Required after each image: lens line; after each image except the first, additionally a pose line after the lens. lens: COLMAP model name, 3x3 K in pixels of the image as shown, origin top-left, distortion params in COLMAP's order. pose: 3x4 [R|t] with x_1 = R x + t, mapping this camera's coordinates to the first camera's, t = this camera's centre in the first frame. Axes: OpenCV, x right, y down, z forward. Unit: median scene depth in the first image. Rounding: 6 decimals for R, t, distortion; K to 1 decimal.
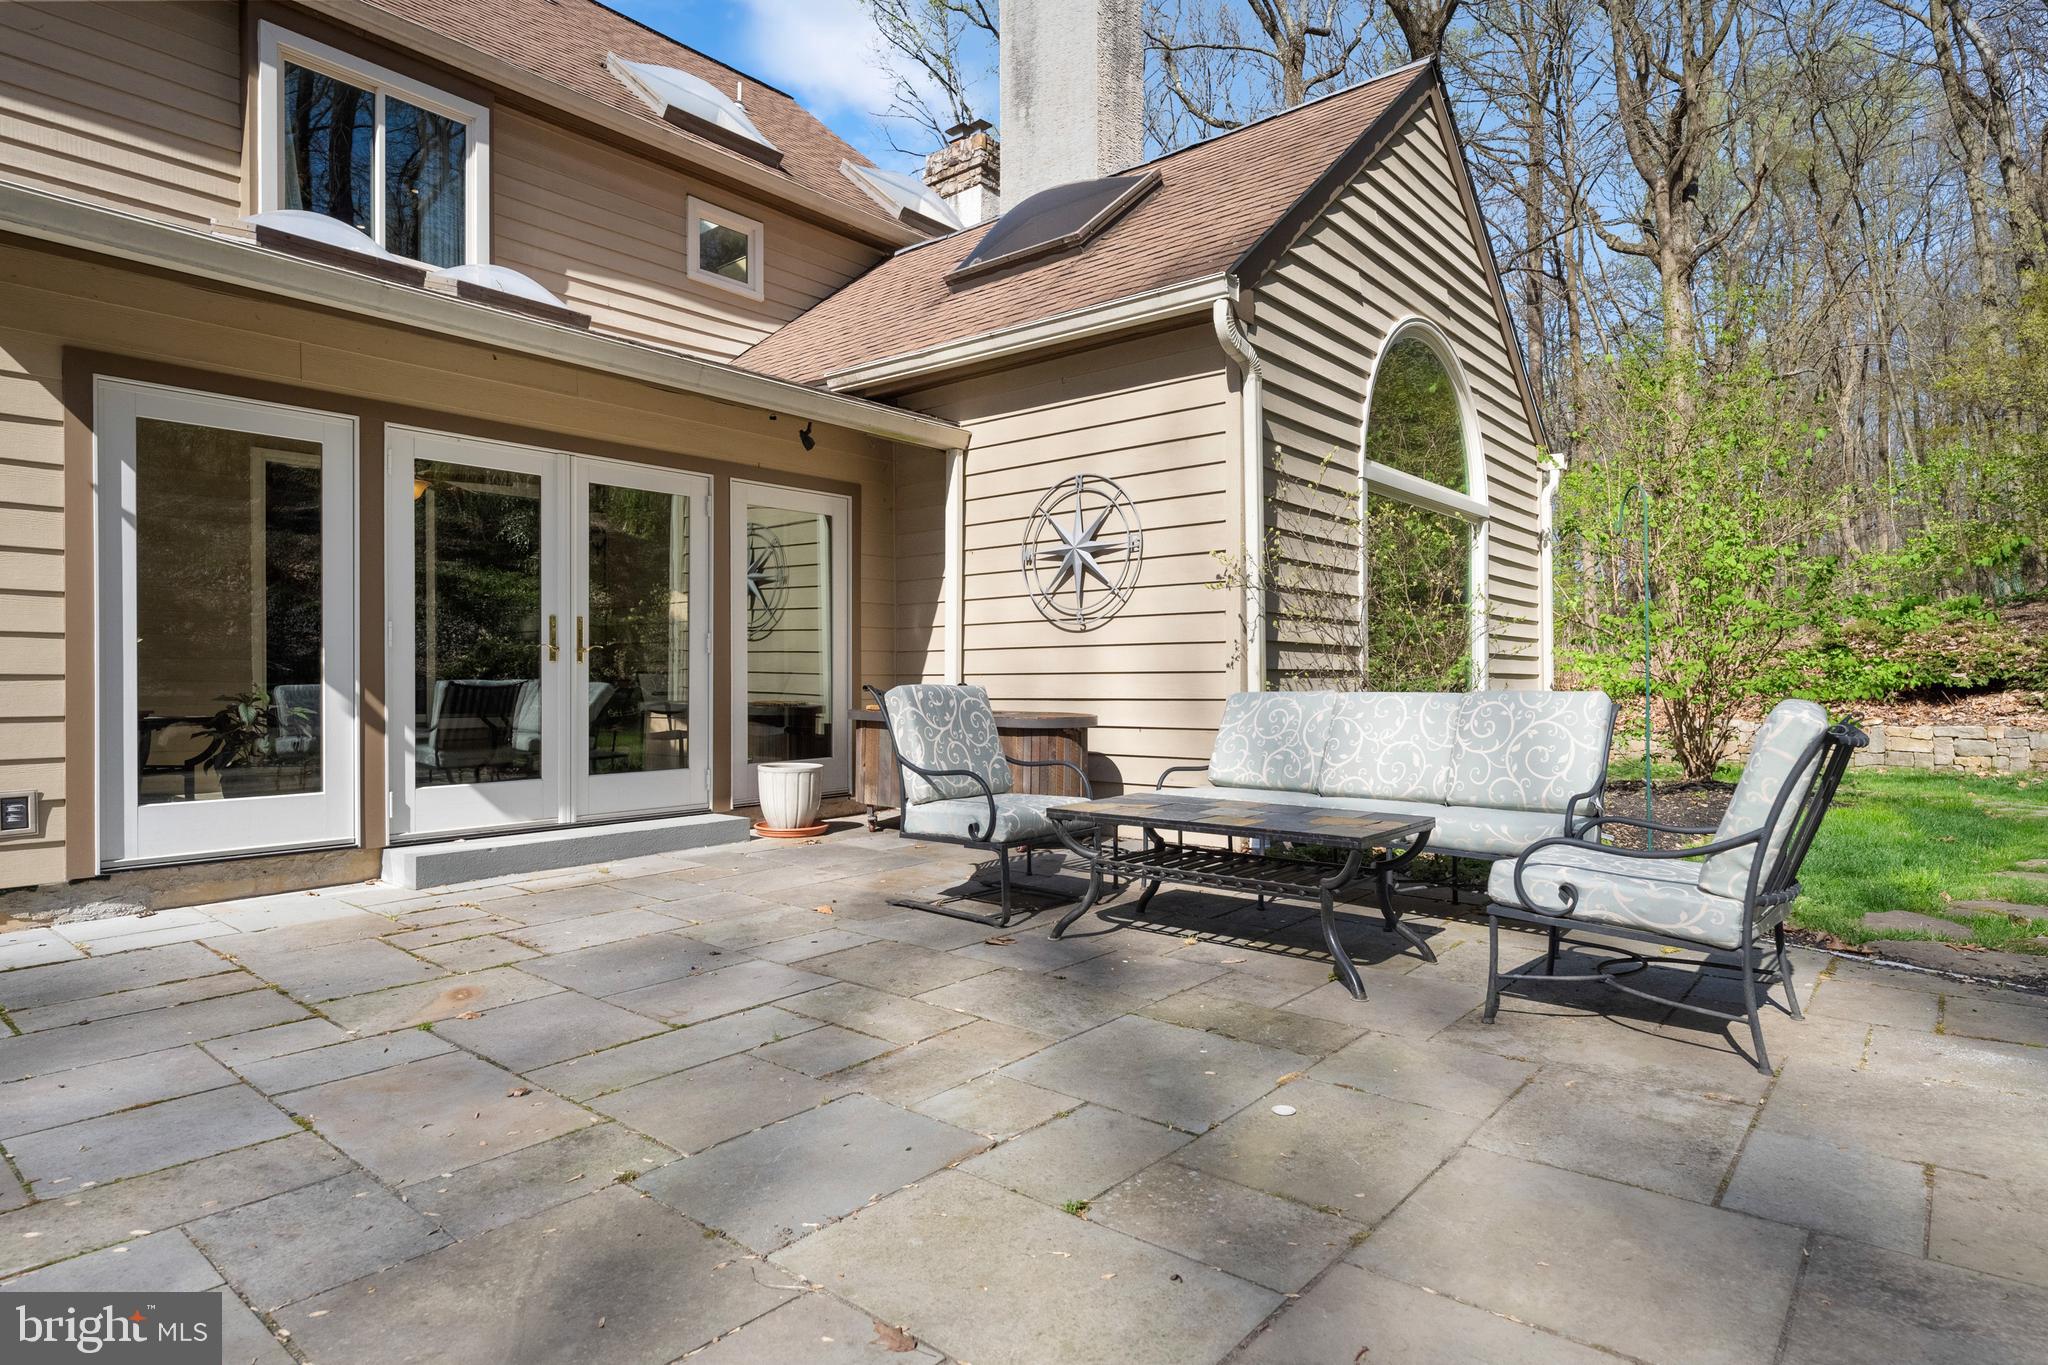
lens RADIAL K [[1121.5, 0, 979.2], [0, 1121.5, 669.0], [0, 0, 1]] dist [-0.004224, -0.000653]
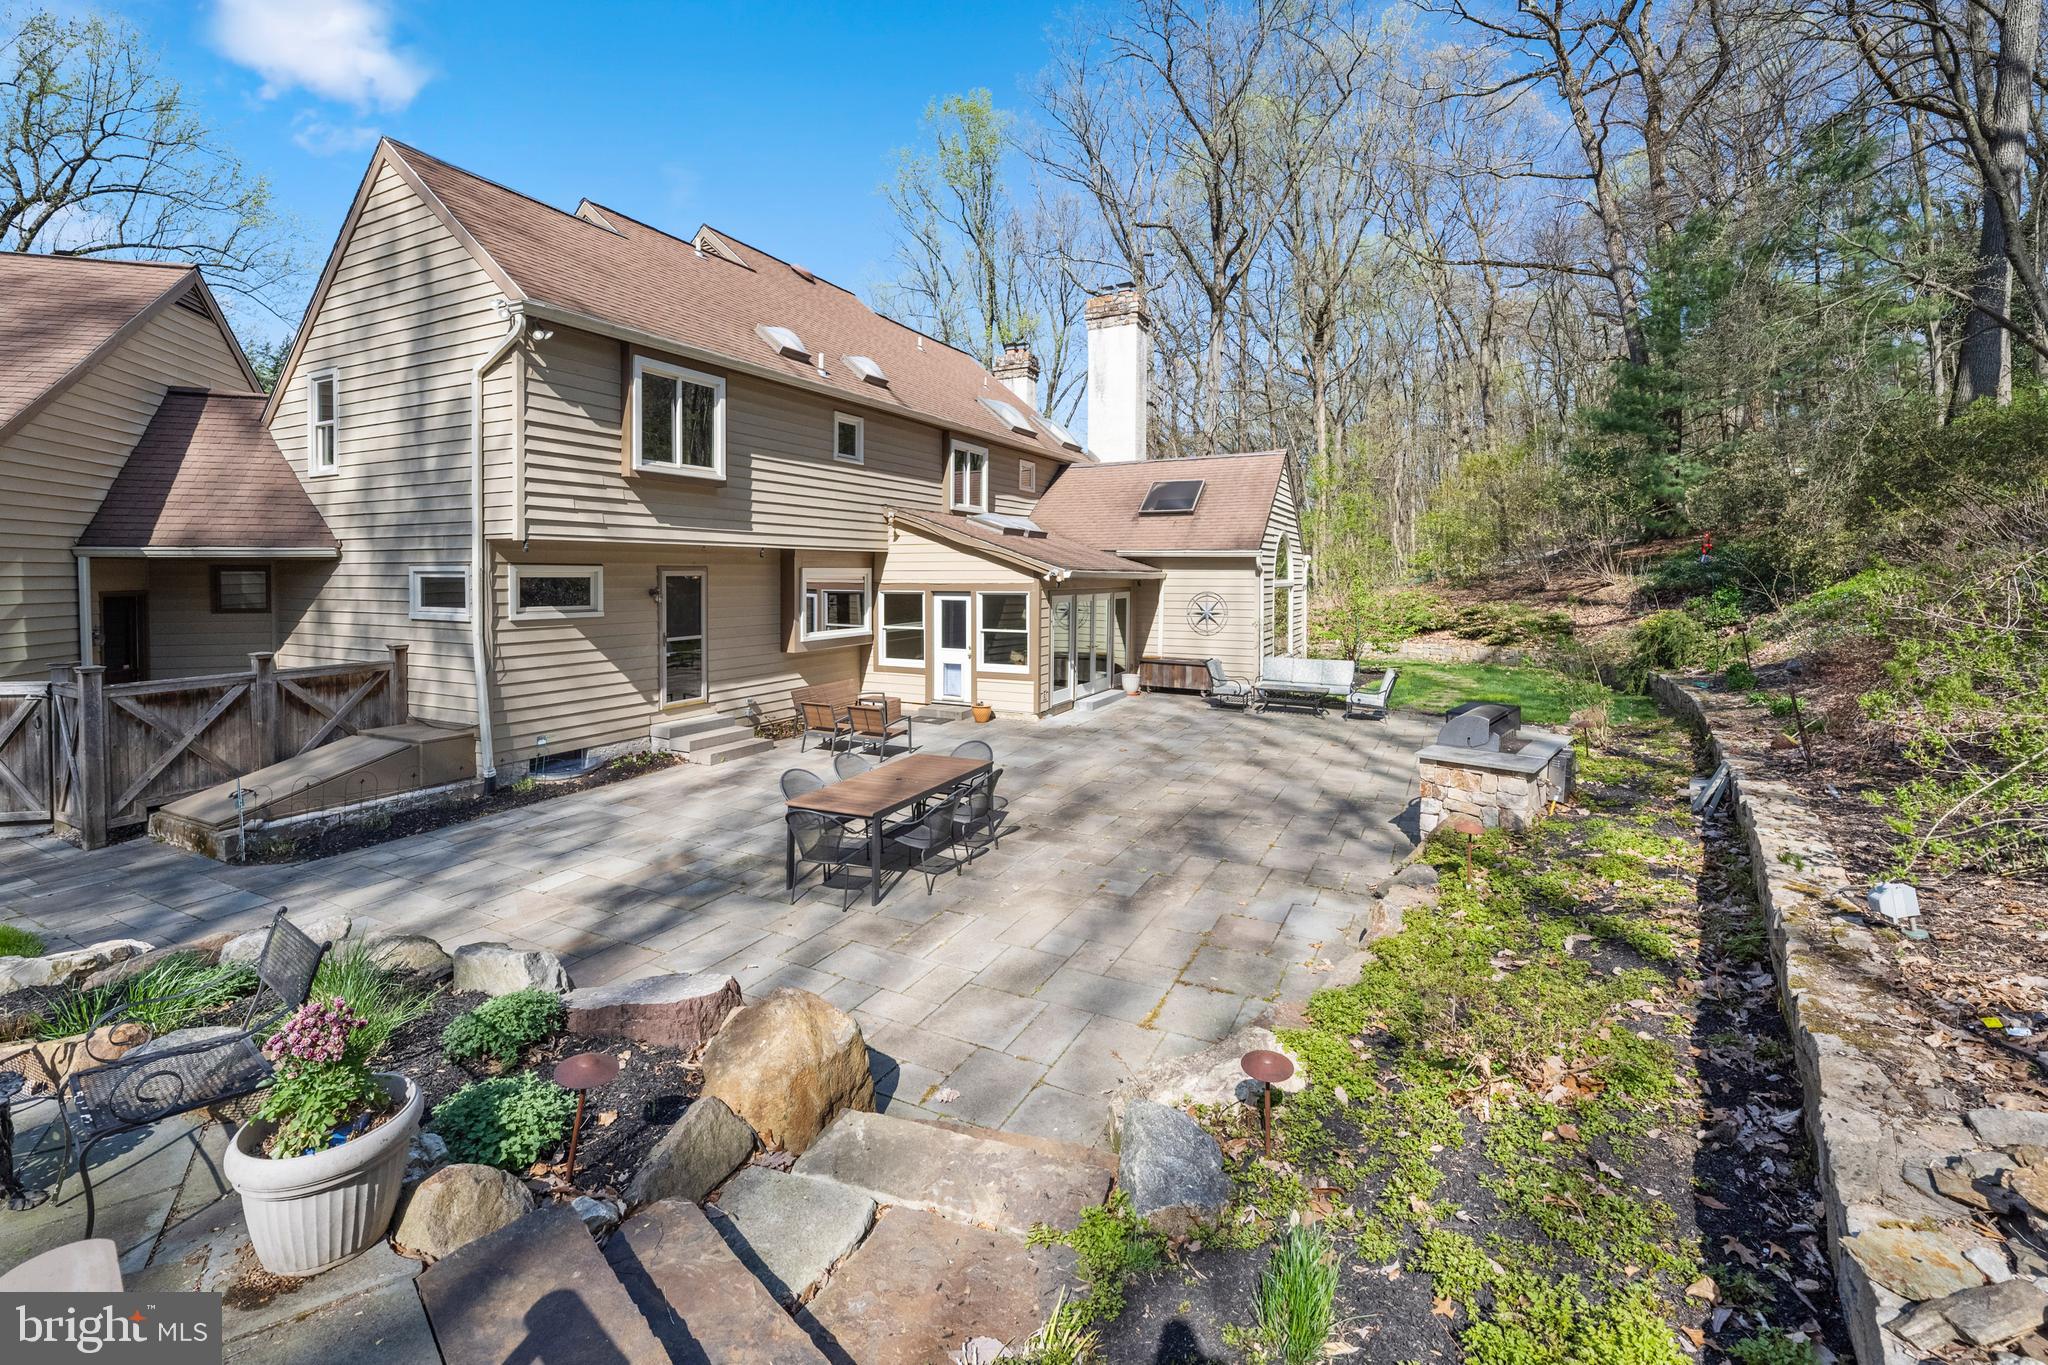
lens RADIAL K [[842.7, 0, 982.7], [0, 842.7, 588.2], [0, 0, 1]] dist [-0.003013, -0.000158]
pose [[0.979018, -0.004508, 0.203724, -1.256894], [-0.000991, 0.999638, 0.026882, -0.278232], [-0.203772, -0.026520, 0.978659, -1.606241]]
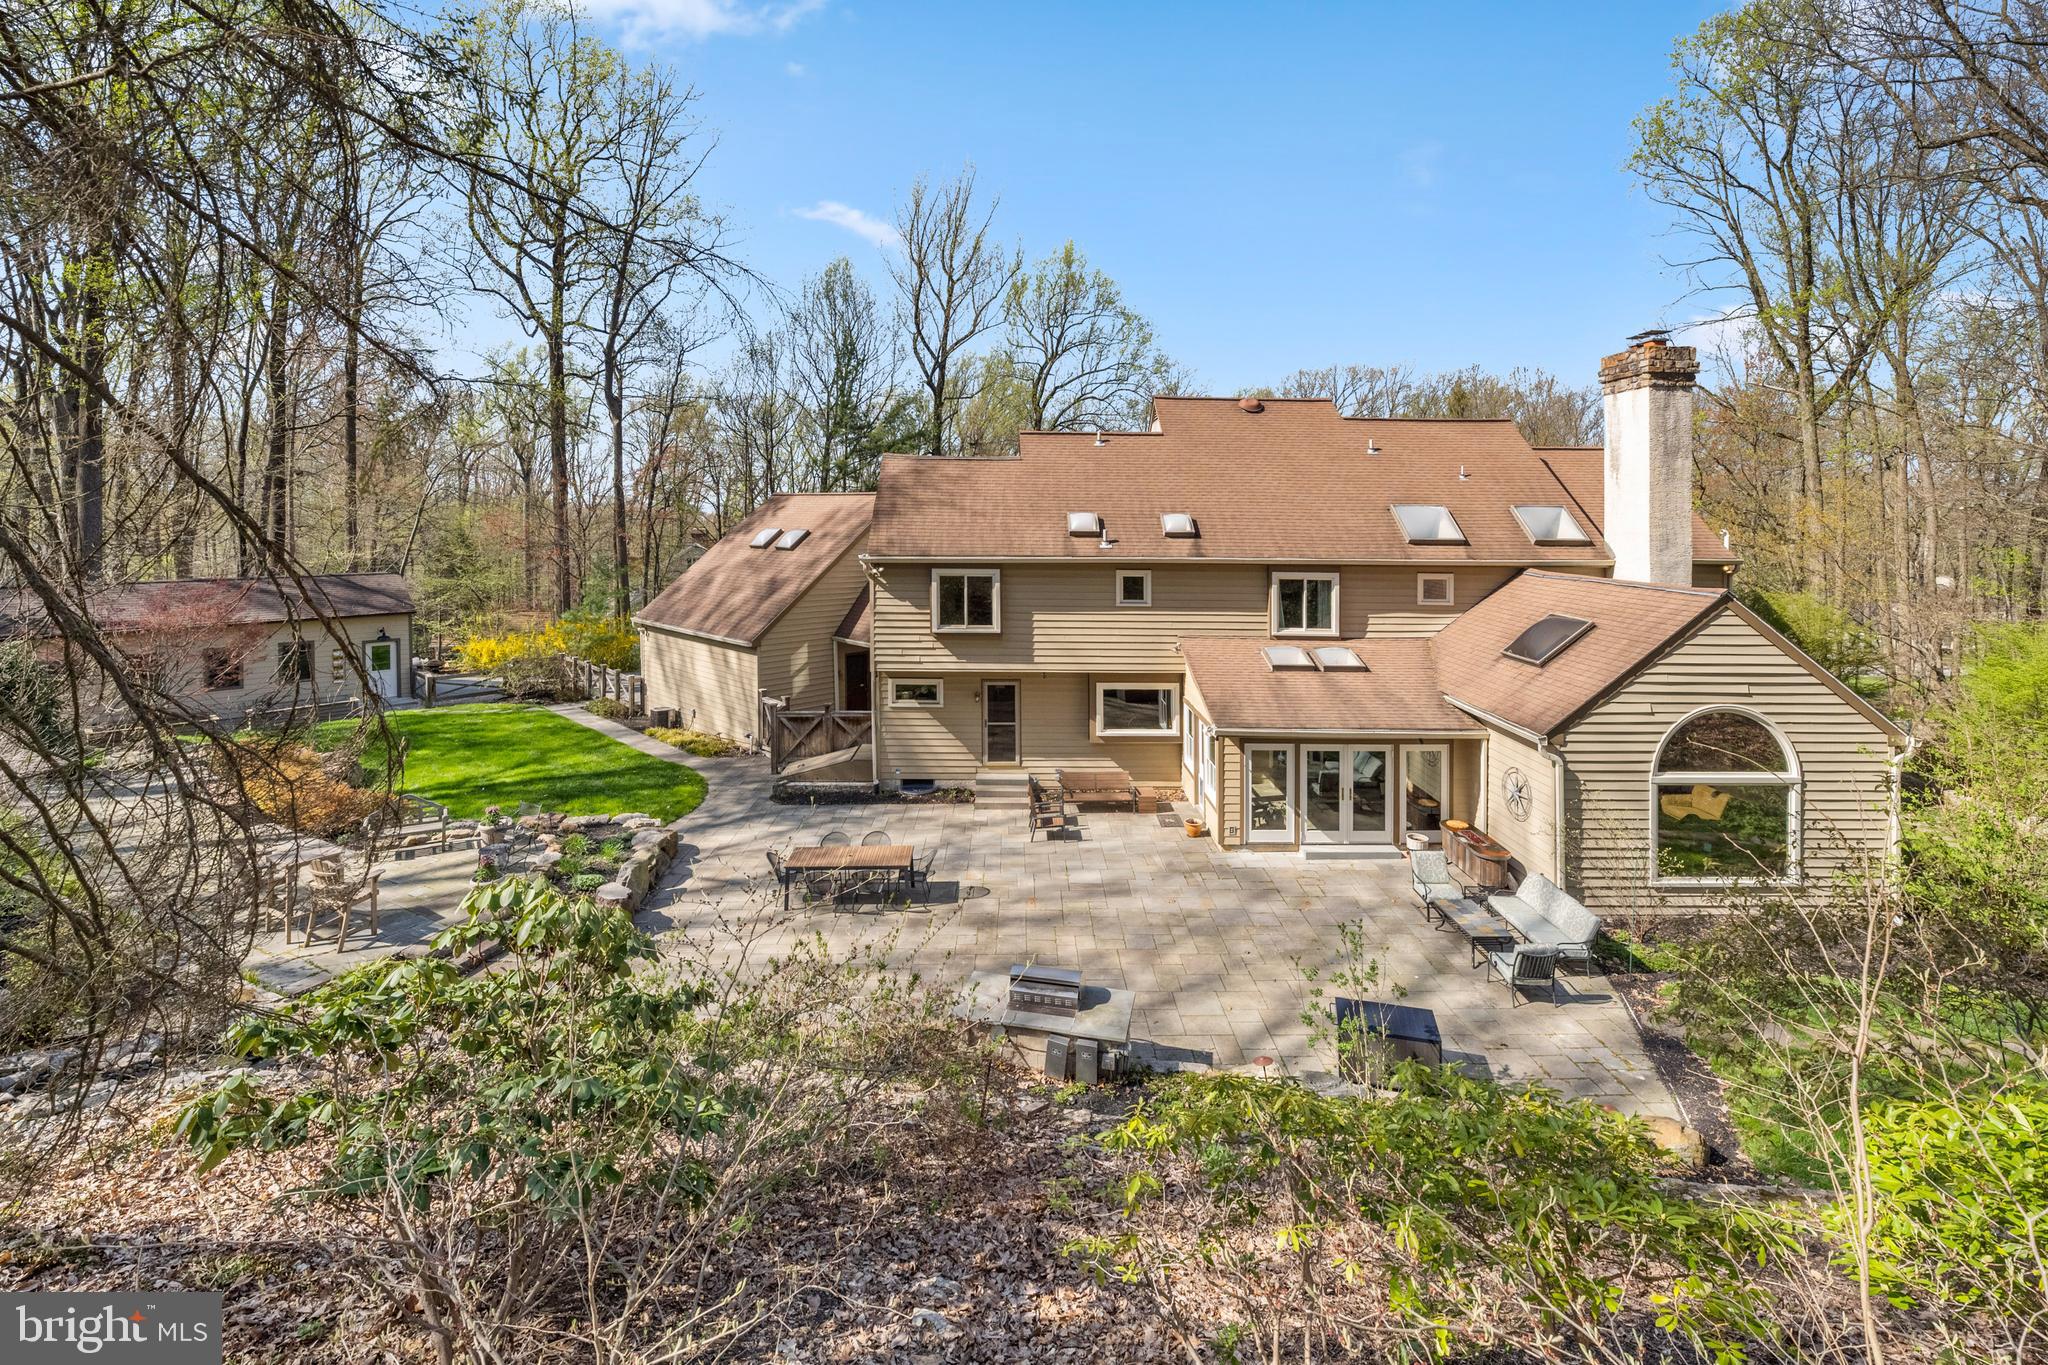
lens RADIAL K [[842.7, 0, 1025.6], [0, 842.7, 526.0], [0, 0, 1]] dist [-0.003013, -0.000158]
pose [[0.668511, 0.012484, -0.743597, 0.948330], [-0.002981, 0.999896, 0.014107, -0.917827], [0.743696, -0.007214, 0.668479, -1.586697]]
